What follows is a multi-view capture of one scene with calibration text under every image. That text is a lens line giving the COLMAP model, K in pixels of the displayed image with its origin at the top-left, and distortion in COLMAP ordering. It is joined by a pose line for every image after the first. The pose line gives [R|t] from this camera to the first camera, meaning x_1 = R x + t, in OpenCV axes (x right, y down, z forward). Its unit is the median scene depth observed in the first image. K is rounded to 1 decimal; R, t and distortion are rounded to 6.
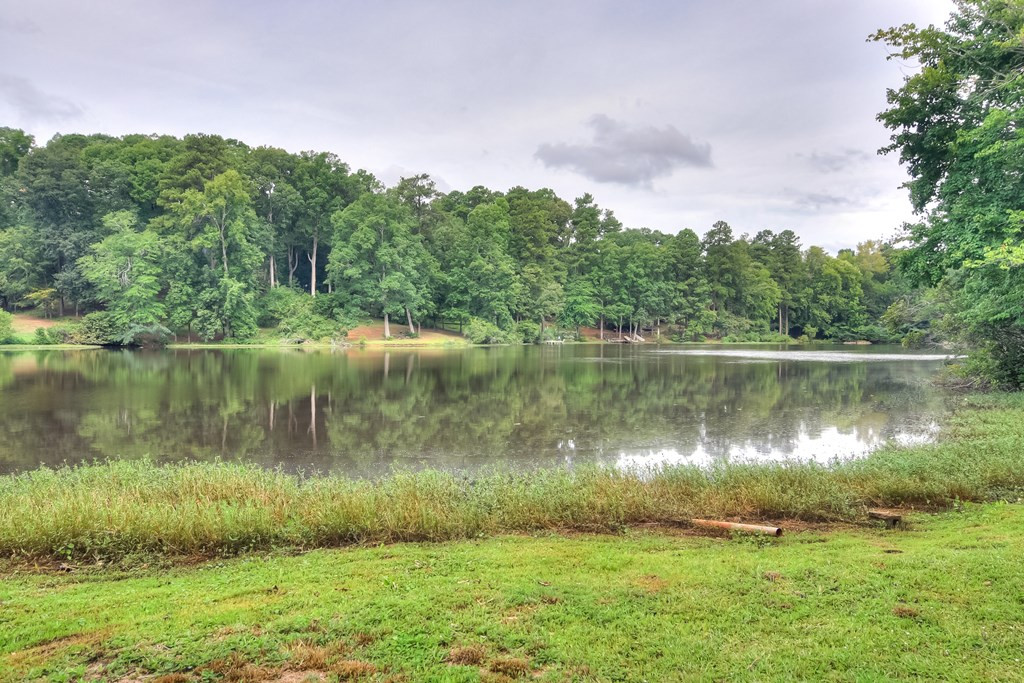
lens RADIAL K [[688.2, 0, 525.5], [0, 688.2, 340.5], [0, 0, 1]] dist [0.019770, -0.033877]
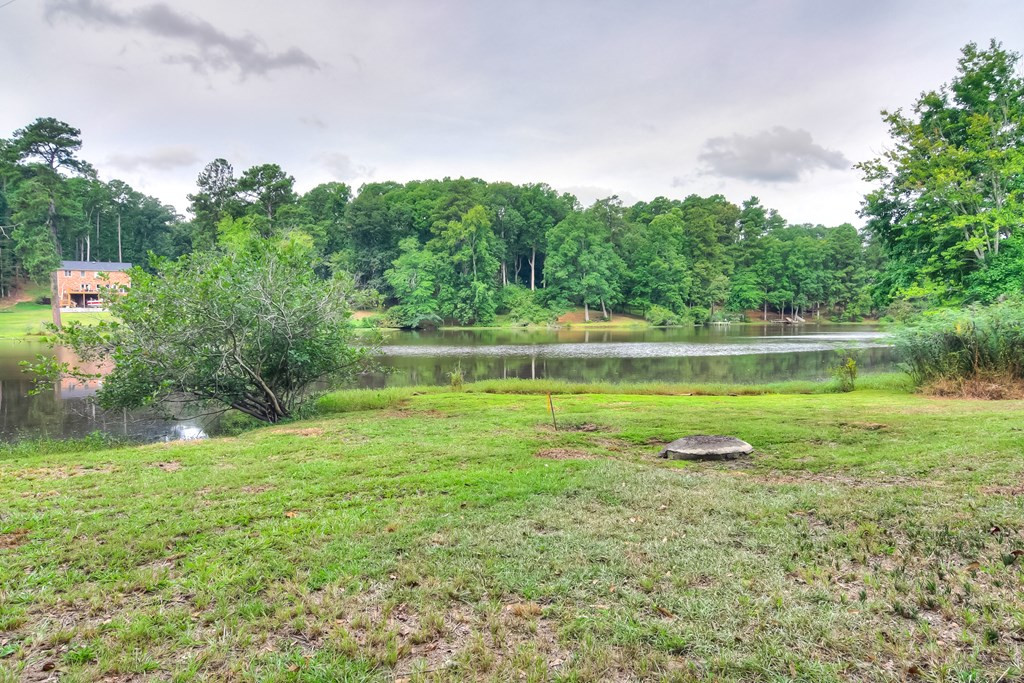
lens RADIAL K [[573.9, 0, 501.4], [0, 573.9, 335.4], [0, 0, 1]] dist [-0.003164, -0.001294]
pose [[0.941016, -0.001262, -0.338359, 0.018567], [0.010322, 0.999635, 0.024979, -0.005984], [0.338204, -0.026999, 0.940685, -0.098893]]
